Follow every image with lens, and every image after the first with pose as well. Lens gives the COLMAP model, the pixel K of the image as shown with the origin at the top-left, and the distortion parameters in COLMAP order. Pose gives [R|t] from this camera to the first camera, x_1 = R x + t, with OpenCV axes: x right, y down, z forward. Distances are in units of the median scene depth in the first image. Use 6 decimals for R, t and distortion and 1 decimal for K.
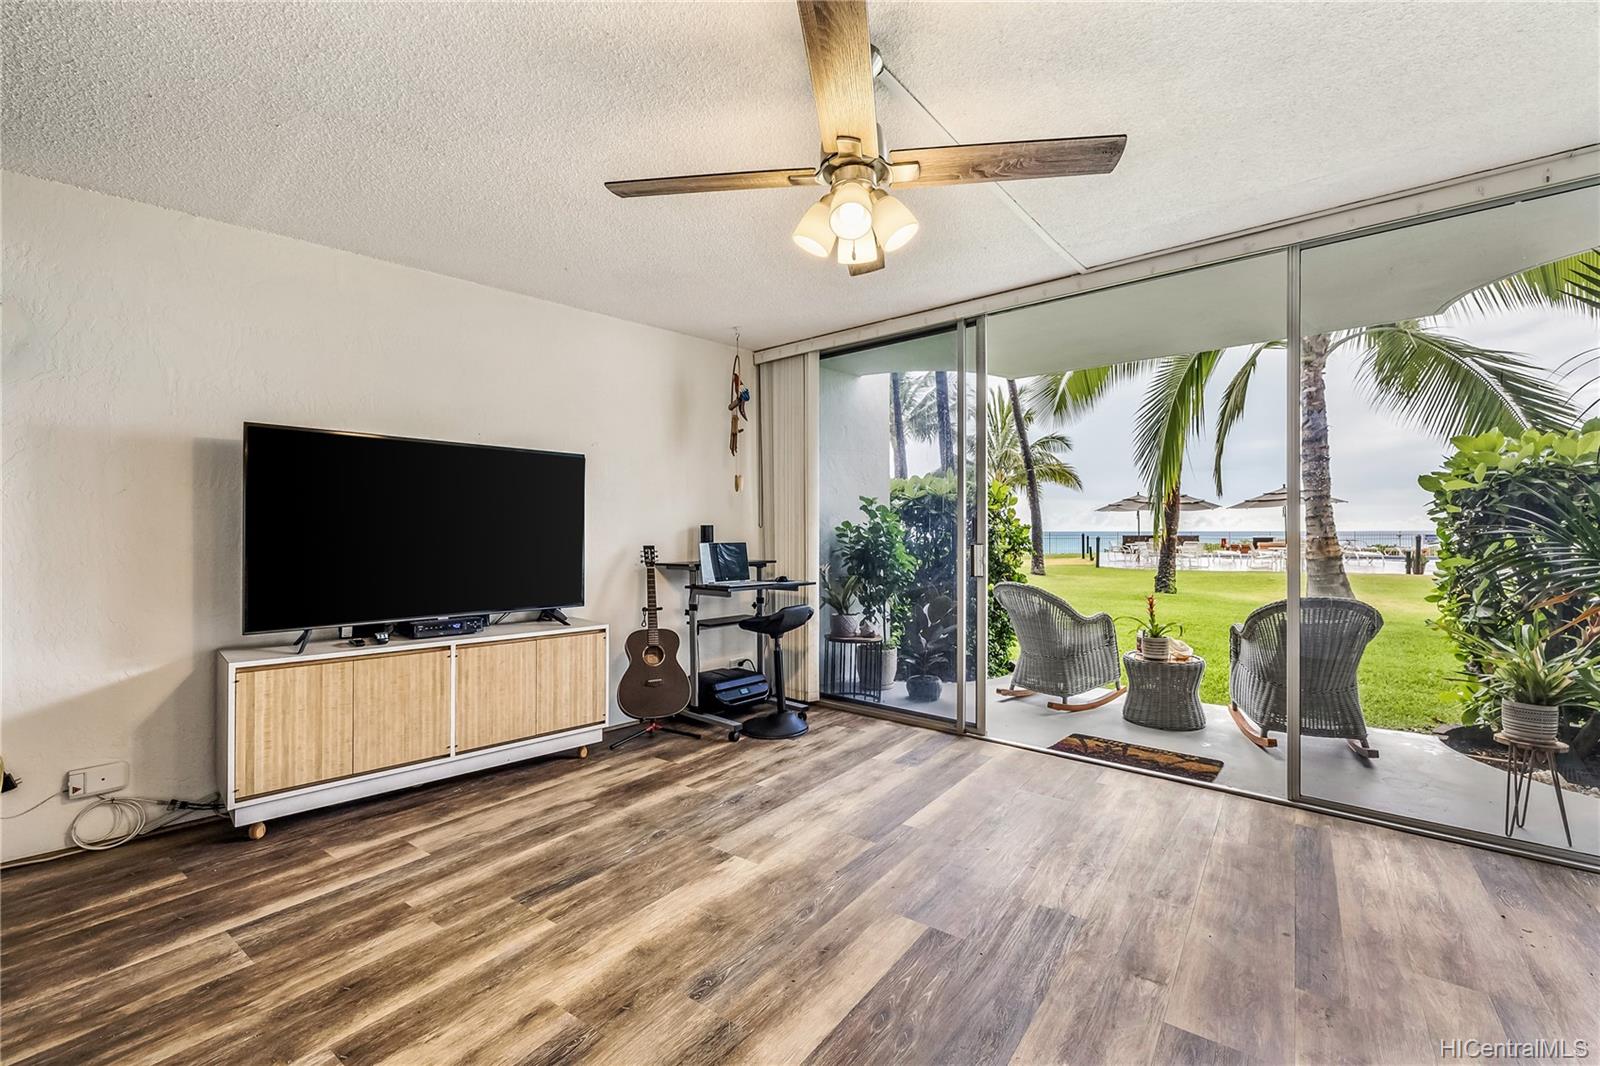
lens RADIAL K [[739.6, 0, 796.7], [0, 739.6, 533.2], [0, 0, 1]] dist [-0.001094, 0.000709]
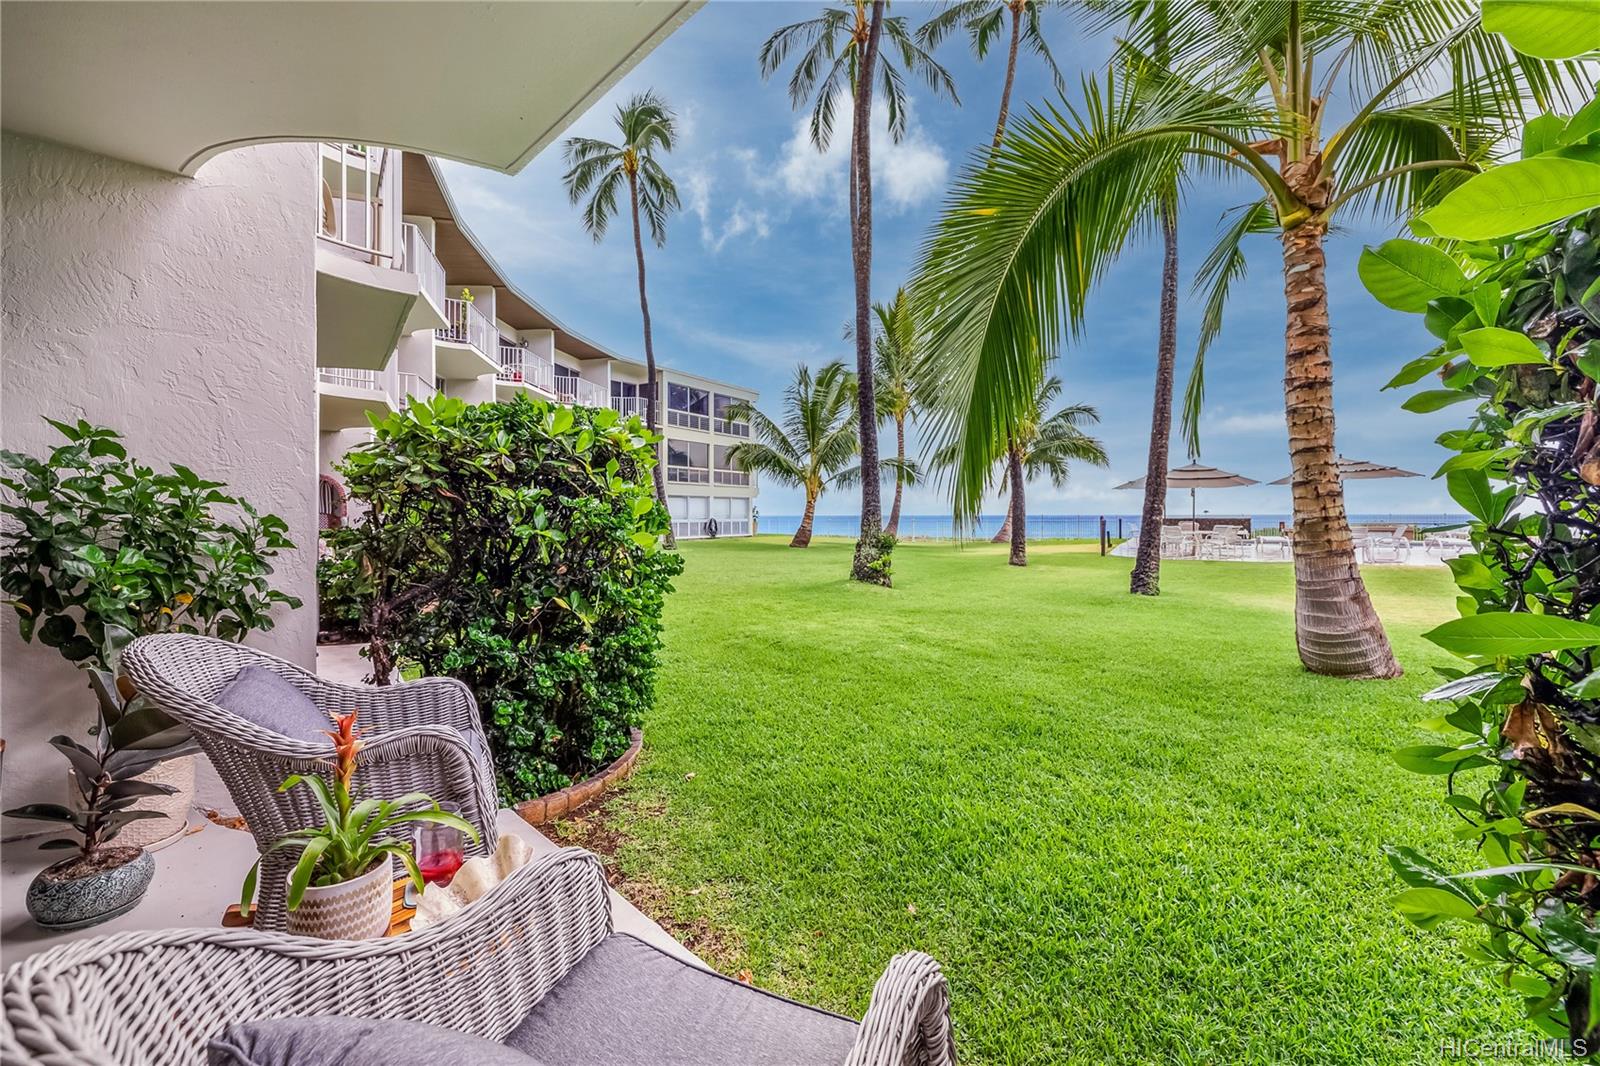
lens RADIAL K [[739.6, 0, 785.2], [0, 739.6, 524.9], [0, 0, 1]] dist [-0.001094, 0.000709]
pose [[0.996032, -0.002124, -0.088972, 0.365966], [0.003025, 0.999945, 0.010001, 0.004875], [0.088946, -0.010230, 0.995984, 0.403412]]
